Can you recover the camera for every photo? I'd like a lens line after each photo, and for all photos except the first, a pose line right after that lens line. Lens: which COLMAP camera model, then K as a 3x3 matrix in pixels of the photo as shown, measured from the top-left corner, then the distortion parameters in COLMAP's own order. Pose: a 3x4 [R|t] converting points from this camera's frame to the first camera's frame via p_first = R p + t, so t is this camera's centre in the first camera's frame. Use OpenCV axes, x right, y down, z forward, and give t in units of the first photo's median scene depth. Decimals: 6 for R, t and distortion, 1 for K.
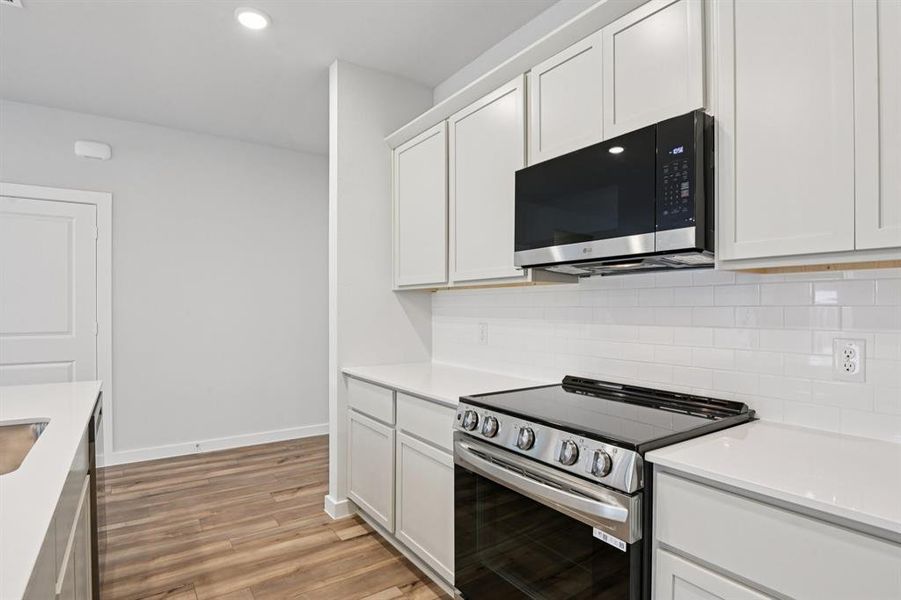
lens RADIAL K [[487.4, 0, 450.1], [0, 487.4, 307.0], [0, 0, 1]] dist [0.001972, 0.000149]
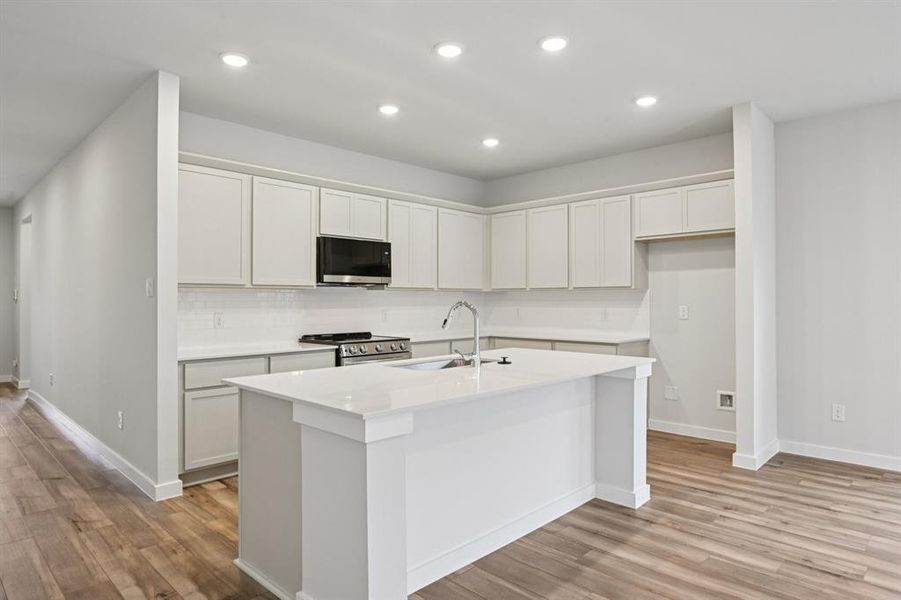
lens RADIAL K [[518.4, 0, 449.5], [0, 518.4, 299.5], [0, 0, 1]] dist [0.000677, -0.000133]
pose [[-0.214809, 0.007407, 0.976628, -1.608091], [0.005497, 0.999965, -0.006375, 0.003291], [-0.976641, 0.003999, -0.214842, 0.695985]]
